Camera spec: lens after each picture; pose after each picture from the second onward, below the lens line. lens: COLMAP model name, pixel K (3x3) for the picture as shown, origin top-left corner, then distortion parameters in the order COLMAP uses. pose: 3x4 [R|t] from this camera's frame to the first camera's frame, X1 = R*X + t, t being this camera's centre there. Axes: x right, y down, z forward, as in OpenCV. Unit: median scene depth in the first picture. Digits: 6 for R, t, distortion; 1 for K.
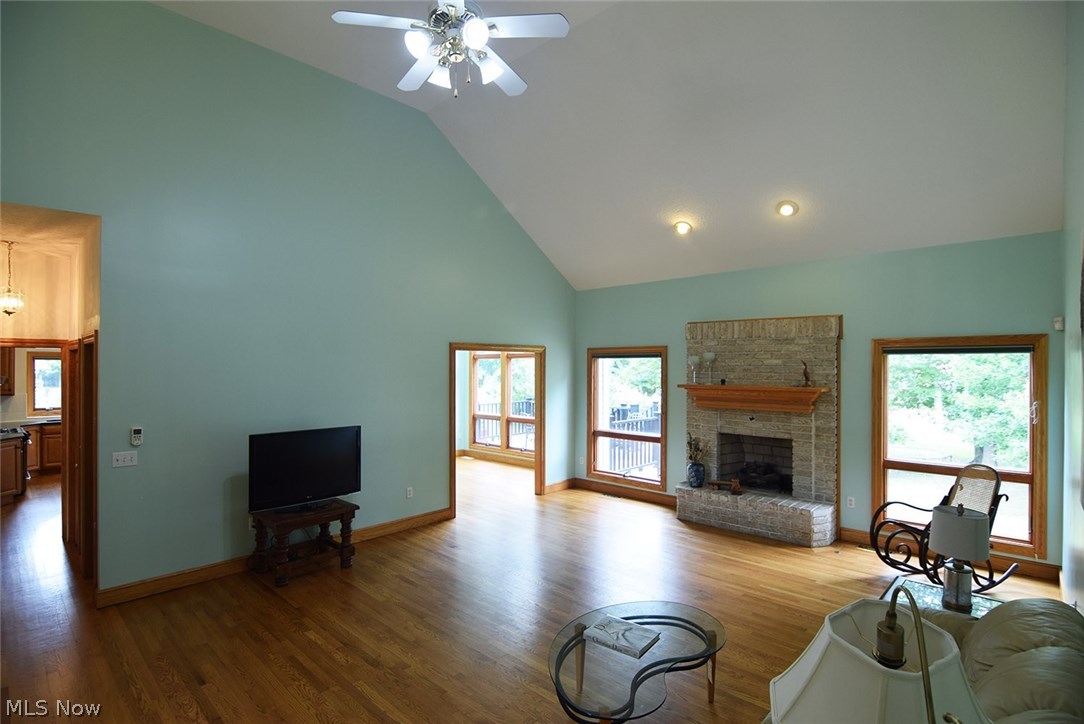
lens RADIAL K [[528.0, 0, 541.4], [0, 528.0, 364.0], [0, 0, 1]] dist [-0.016384, -0.001869]
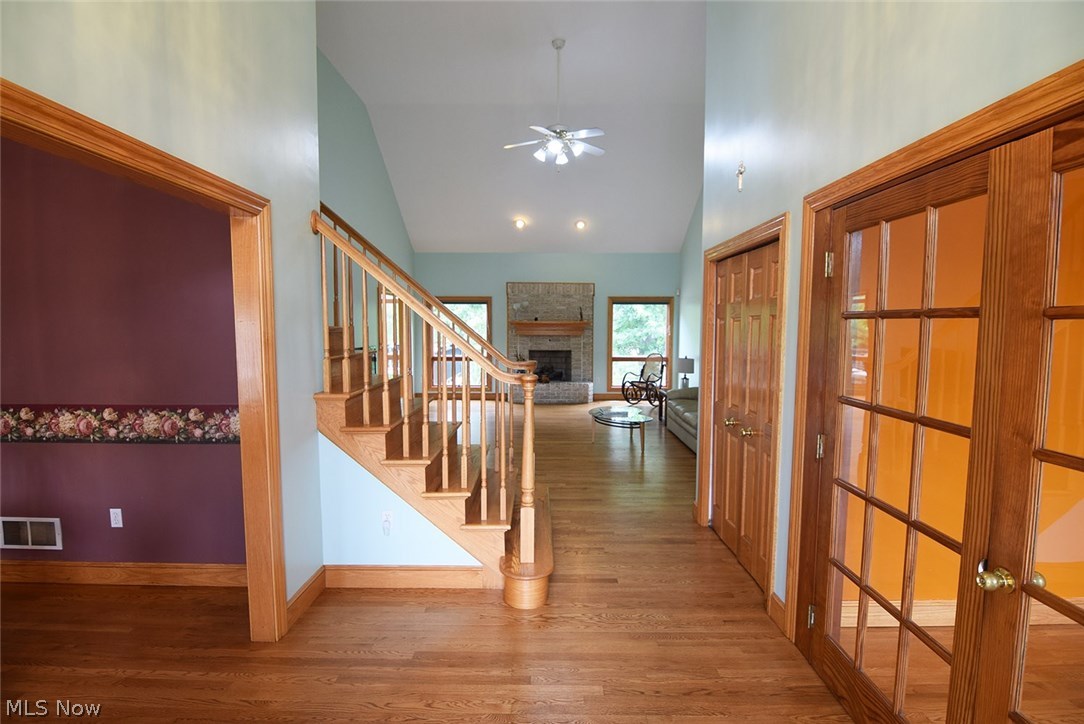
lens RADIAL K [[528.0, 0, 538.3], [0, 528.0, 363.6], [0, 0, 1]] dist [-0.016384, -0.001869]
pose [[0.735343, -0.056597, 0.675327, -0.857583], [-0.003813, 0.996145, 0.087636, 0.029682], [-0.677684, -0.067018, 0.732293, -0.271057]]
